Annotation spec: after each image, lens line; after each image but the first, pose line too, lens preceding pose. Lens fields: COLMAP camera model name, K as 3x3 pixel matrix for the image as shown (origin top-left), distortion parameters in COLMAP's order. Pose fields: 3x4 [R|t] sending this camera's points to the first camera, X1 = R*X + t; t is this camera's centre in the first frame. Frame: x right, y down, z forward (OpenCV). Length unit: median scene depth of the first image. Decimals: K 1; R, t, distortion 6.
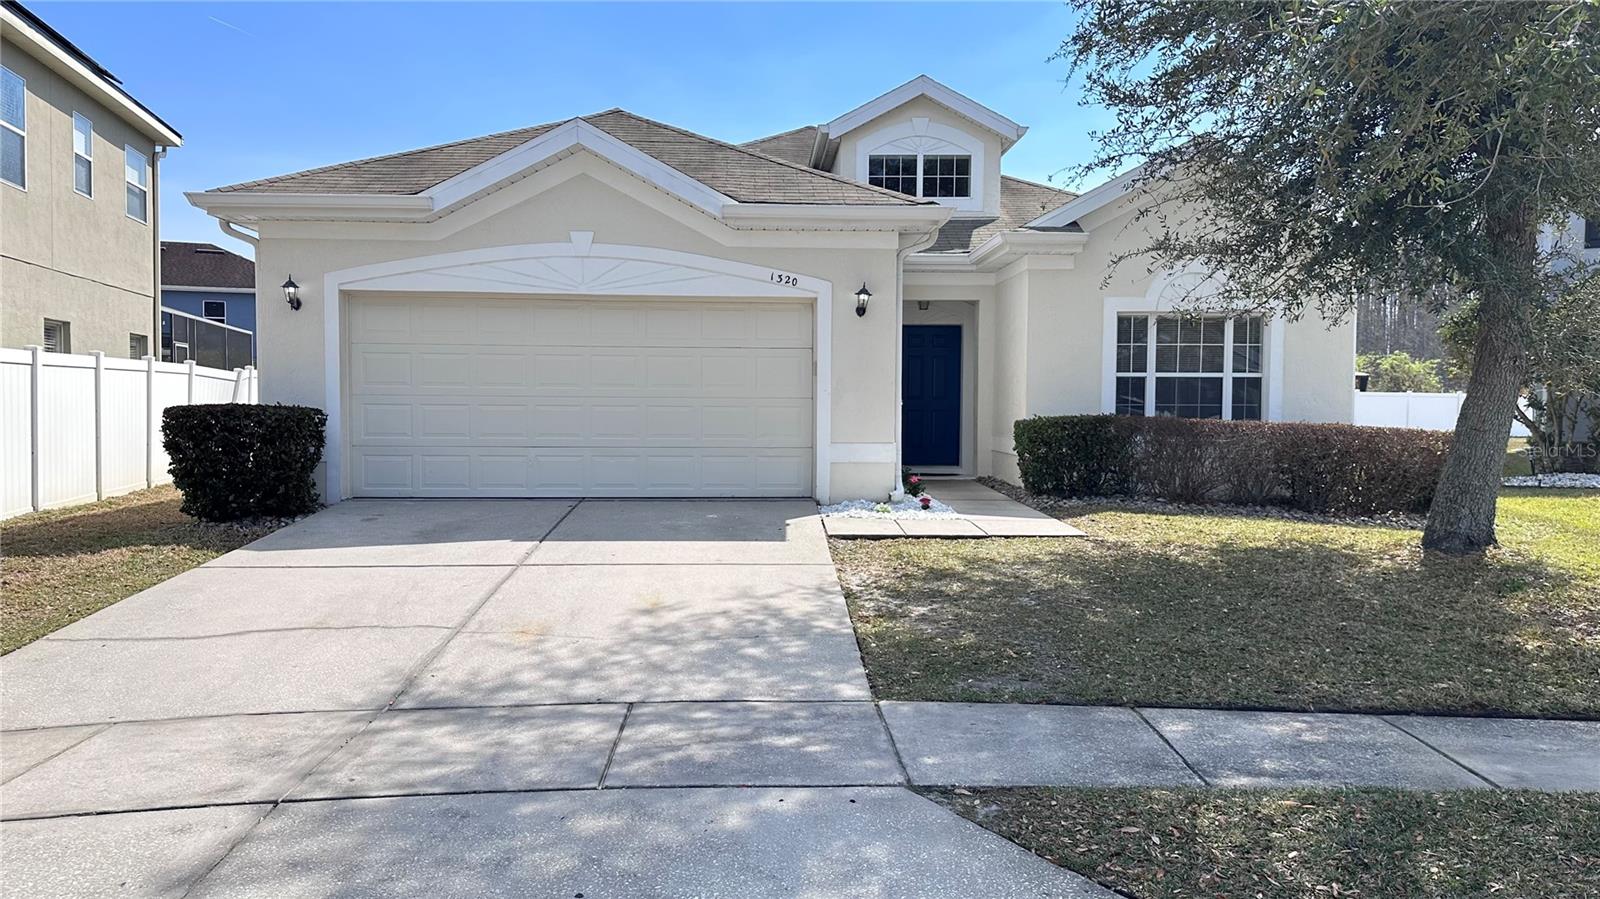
lens RADIAL K [[1126.9, 0, 792.7], [0, 1126.9, 444.9], [0, 0, 1]] dist [0.117145, -0.202891]
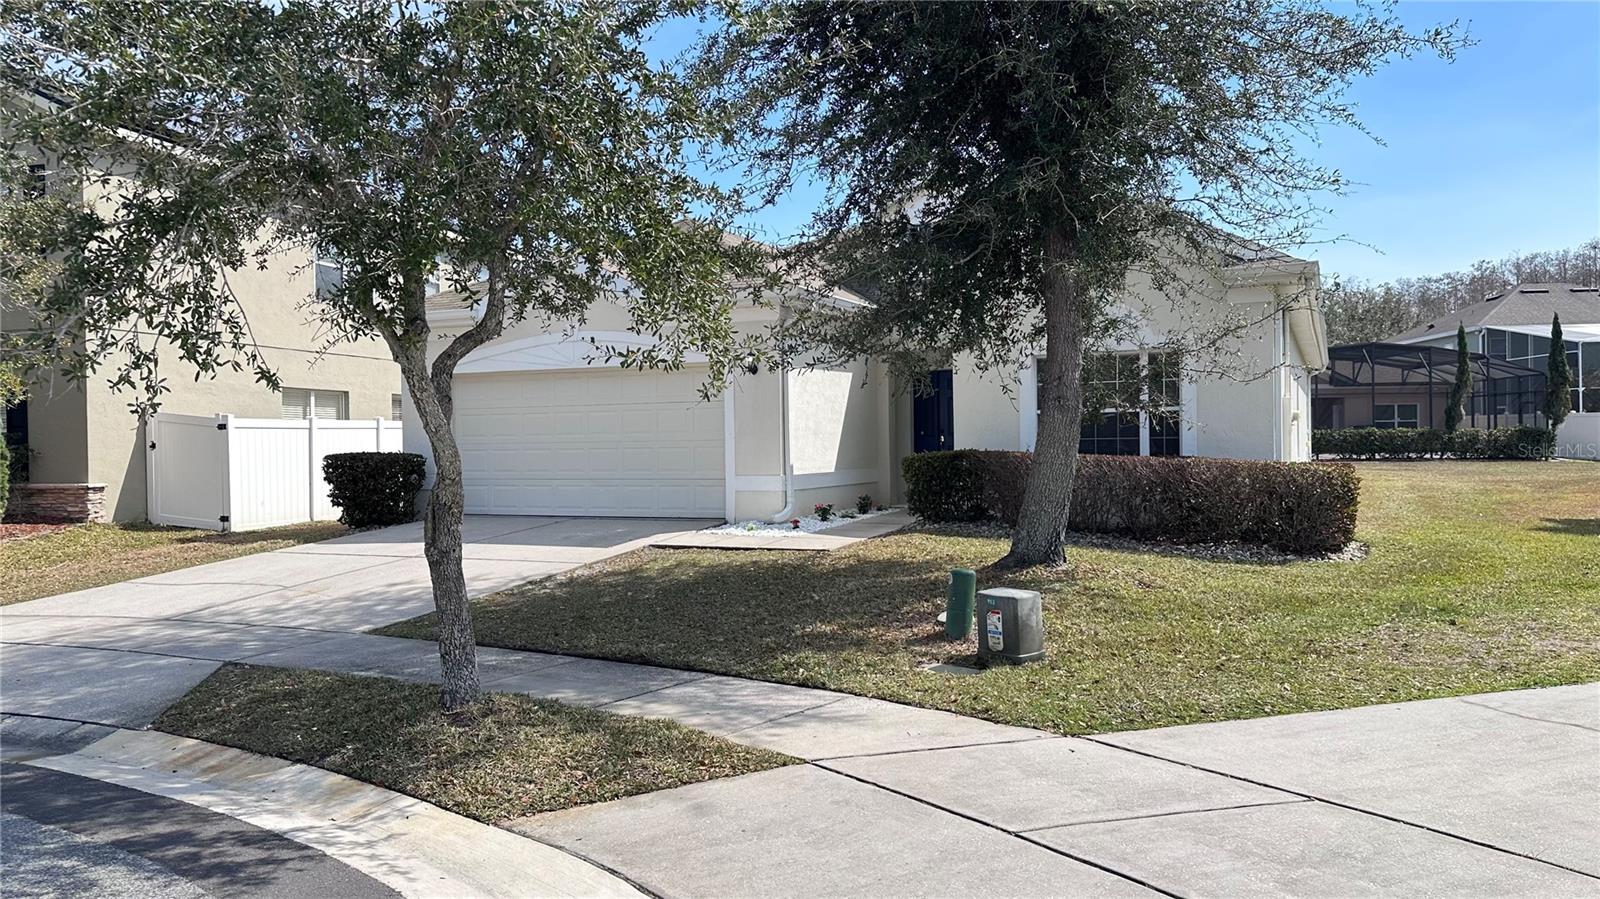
lens RADIAL K [[1126.9, 0, 792.7], [0, 1126.9, 444.9], [0, 0, 1]] dist [0.117145, -0.202891]
pose [[0.882718, -0.015533, -0.469645, 0.698536], [0.000389, 0.999477, -0.032327, 0.004812], [0.469902, 0.028353, 0.882263, -0.088840]]
